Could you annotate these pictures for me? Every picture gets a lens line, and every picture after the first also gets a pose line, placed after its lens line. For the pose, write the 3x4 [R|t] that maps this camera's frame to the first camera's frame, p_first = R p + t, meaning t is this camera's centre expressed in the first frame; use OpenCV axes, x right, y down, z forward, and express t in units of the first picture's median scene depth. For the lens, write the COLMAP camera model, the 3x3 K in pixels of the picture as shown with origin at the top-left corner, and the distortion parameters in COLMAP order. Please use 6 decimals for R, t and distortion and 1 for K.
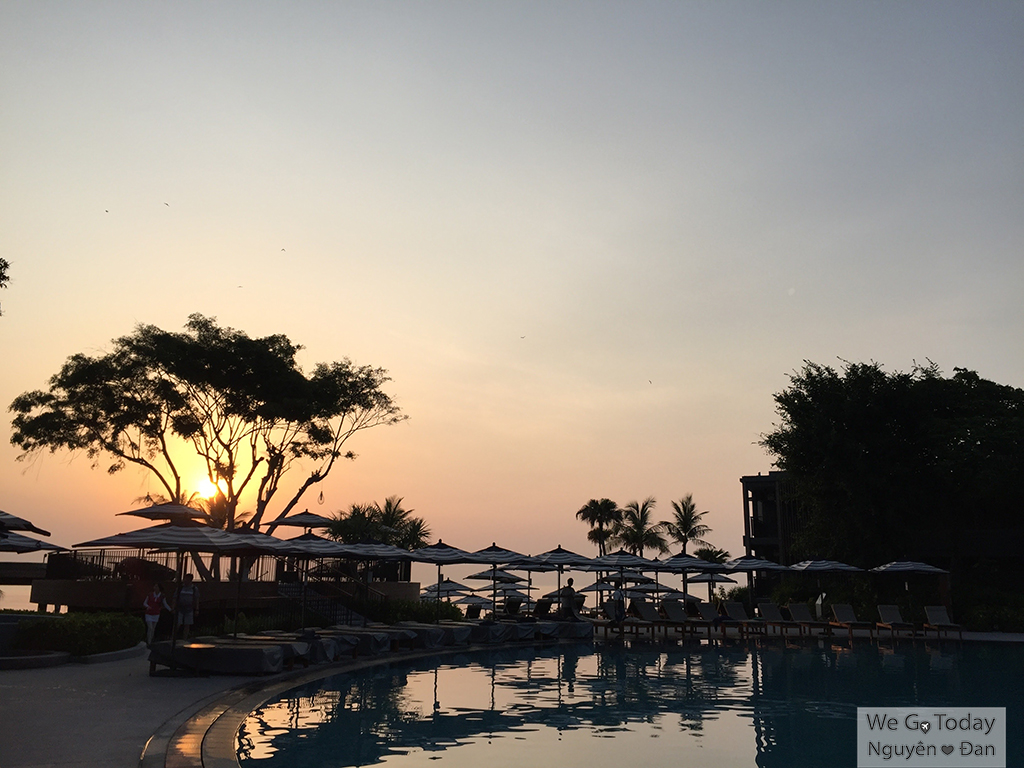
lens RADIAL K [[847.9, 0, 512.0], [0, 847.9, 384.0], [0, 0, 1]] dist [0.086719, -0.100708]
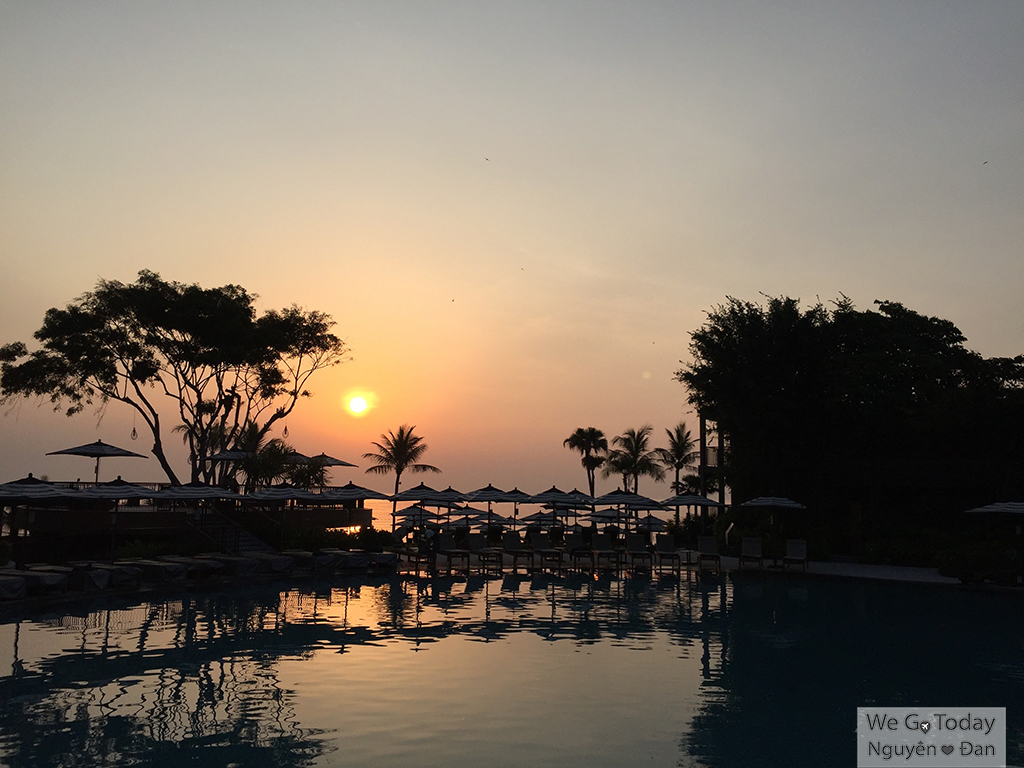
lens RADIAL K [[847.9, 0, 512.0], [0, 847.9, 384.0], [0, 0, 1]] dist [0.086719, -0.100708]
pose [[0.988978, -0.010493, -0.147690, 0.237037], [0.025012, 0.994989, 0.096801, -0.028159], [0.145934, -0.099429, 0.984285, -0.032600]]
